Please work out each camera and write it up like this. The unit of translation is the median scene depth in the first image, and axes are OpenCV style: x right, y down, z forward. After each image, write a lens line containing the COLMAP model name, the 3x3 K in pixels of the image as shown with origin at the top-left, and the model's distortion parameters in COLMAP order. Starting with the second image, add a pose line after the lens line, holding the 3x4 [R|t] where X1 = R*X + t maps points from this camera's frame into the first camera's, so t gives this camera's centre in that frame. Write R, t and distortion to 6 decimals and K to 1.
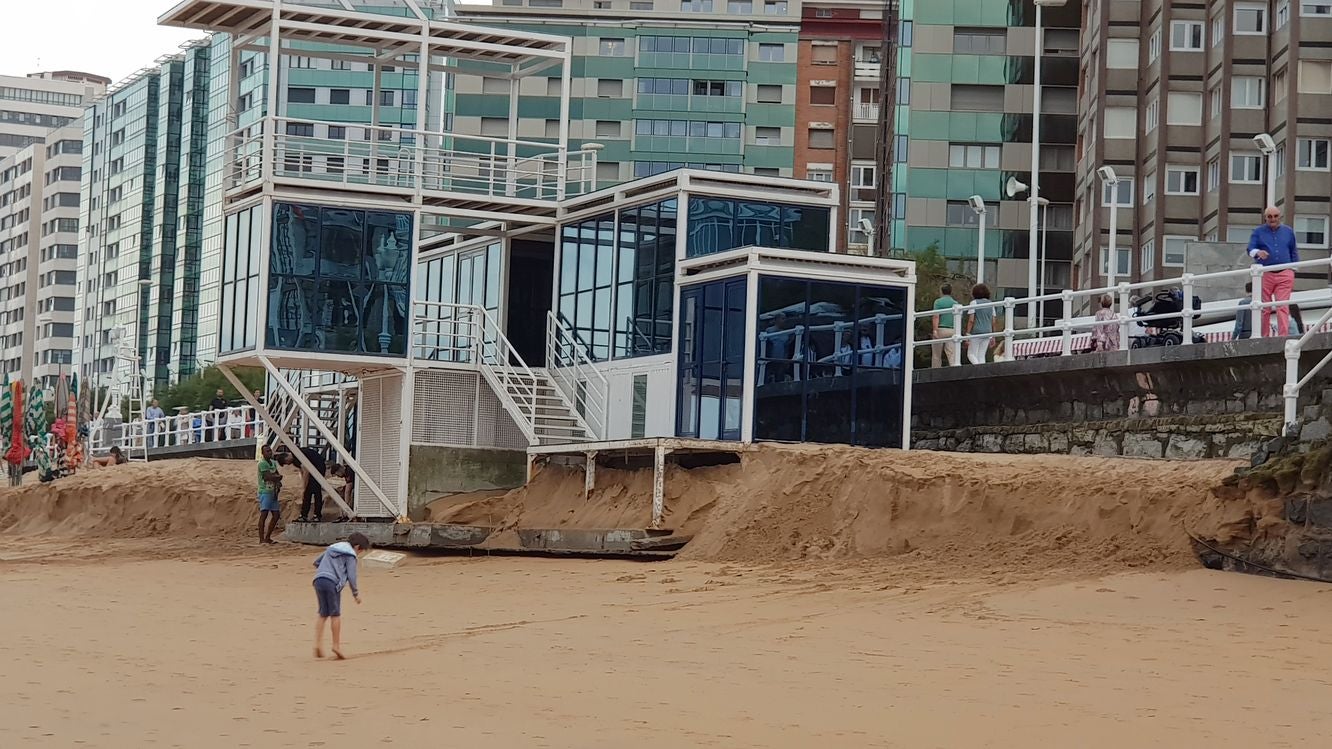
lens RADIAL K [[2843.2, 0, 660.9], [0, 2843.2, 368.3], [0, 0, 1]] dist [0.180855, 0.000000]
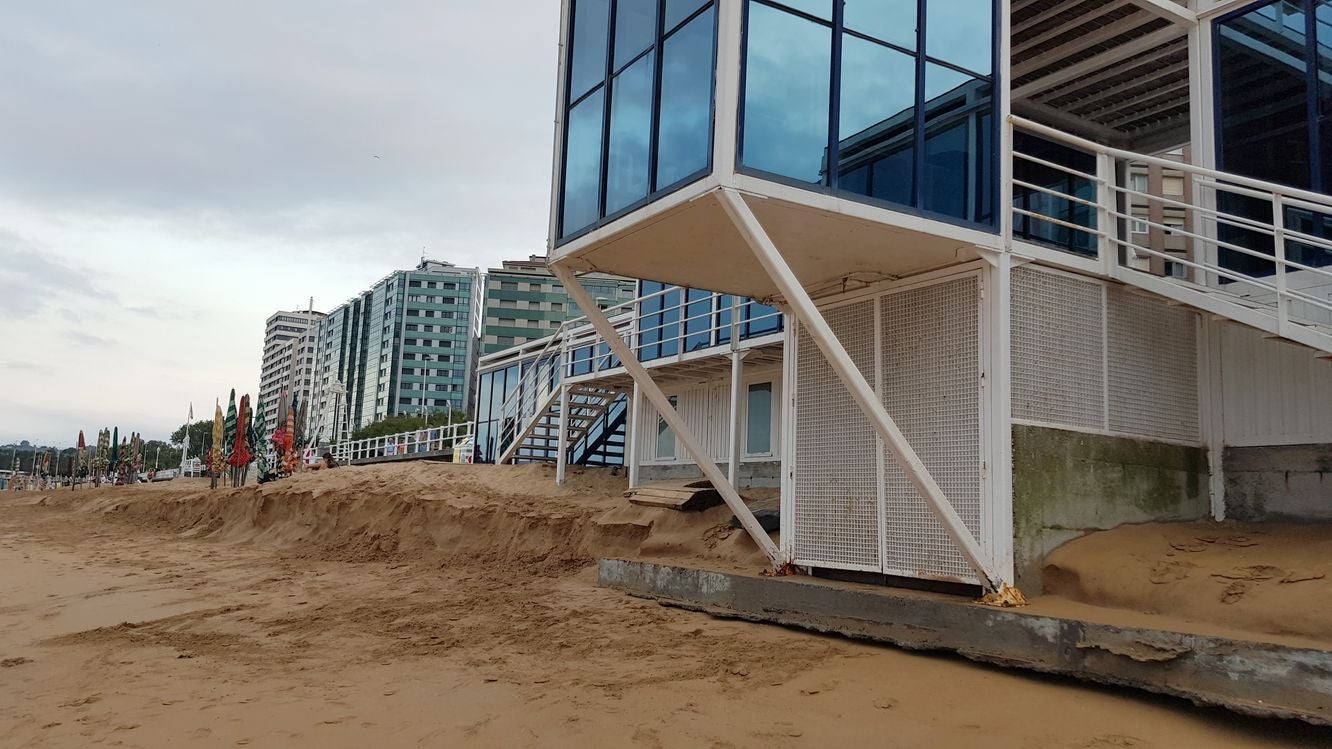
lens RADIAL K [[984.3, 0, 660.6], [0, 984.3, 364.2], [0, 0, 1]] dist [0.064086, -0.054517]
pose [[0.990323, 0.024568, 0.136588, -0.176592], [-0.013907, 0.996820, -0.078469, 0.032868], [-0.138081, 0.075811, 0.987515, 0.912431]]
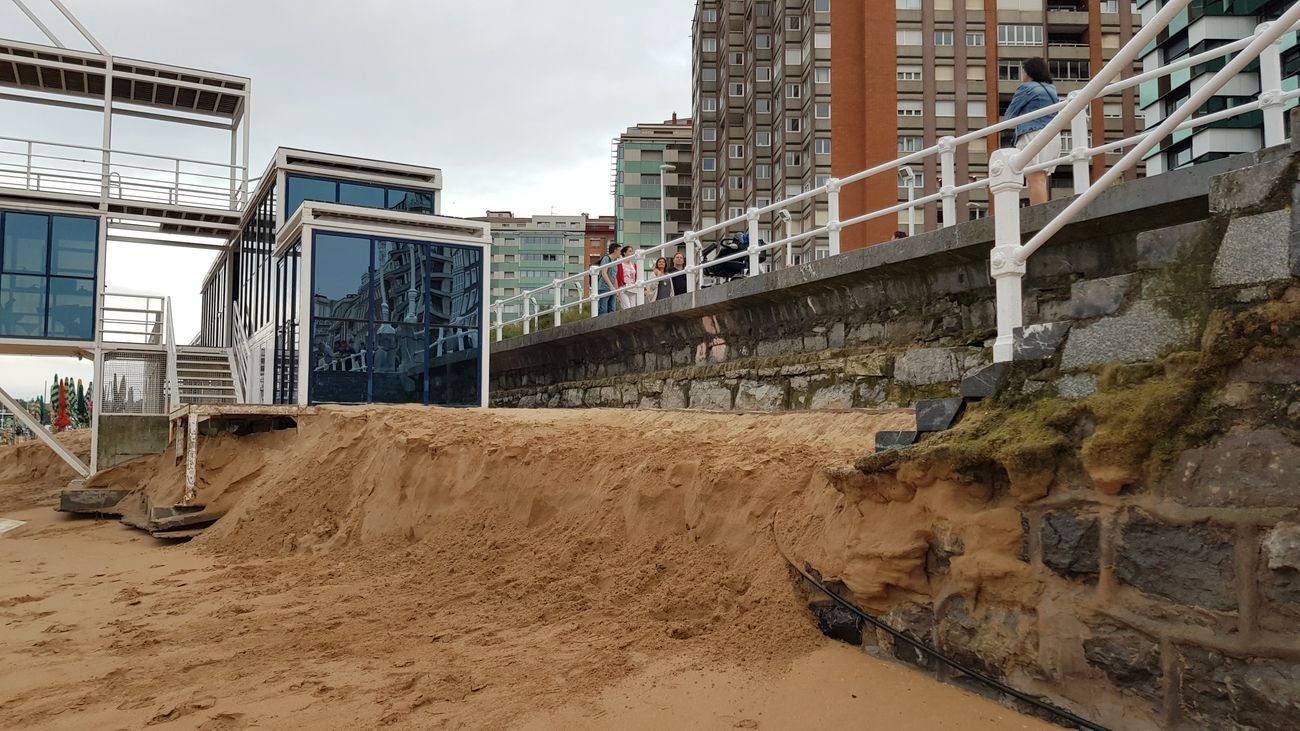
lens RADIAL K [[960.7, 0, 654.7], [0, 960.7, 377.3], [0, 0, 1]] dist [0.064086, -0.054517]
pose [[0.995030, -0.032179, 0.094237, 0.108960], [0.031678, 0.999475, 0.006815, 0.016957], [-0.094406, -0.003796, 0.995527, 0.621573]]
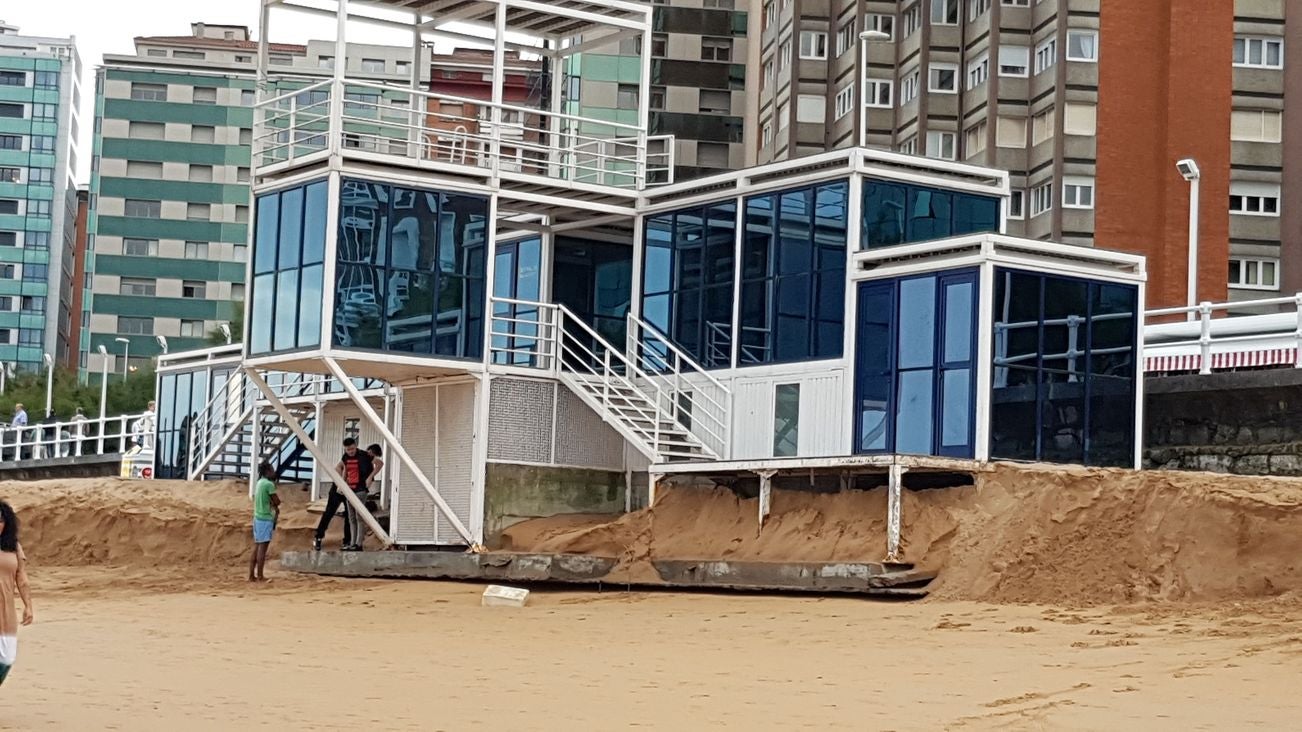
lens RADIAL K [[2461.0, 0, 613.6], [0, 2461.0, 342.1], [0, 0, 1]] dist [0.134814, 0.000000]
pose [[0.984105, 0.016224, 0.176845, -0.196617], [-0.011595, 0.999563, -0.027173, 0.011010], [-0.177208, 0.024691, 0.983864, 0.268016]]
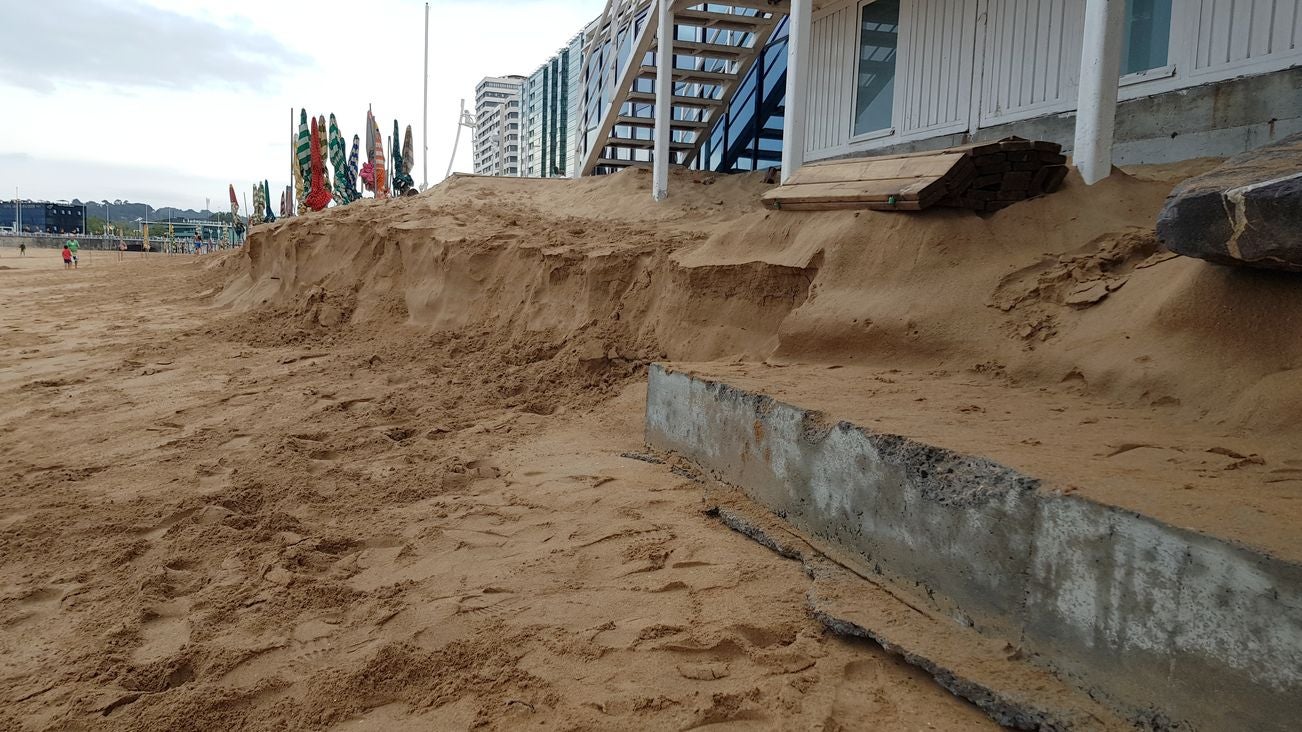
lens RADIAL K [[962.2, 0, 646.2], [0, 962.2, 374.1], [0, 0, 1]] dist [0.064086, -0.054517]
pose [[0.996211, 0.005045, -0.086825, -0.148269], [0.010036, 0.984980, 0.172377, 0.050662], [0.086390, -0.172595, 0.981197, 1.098803]]
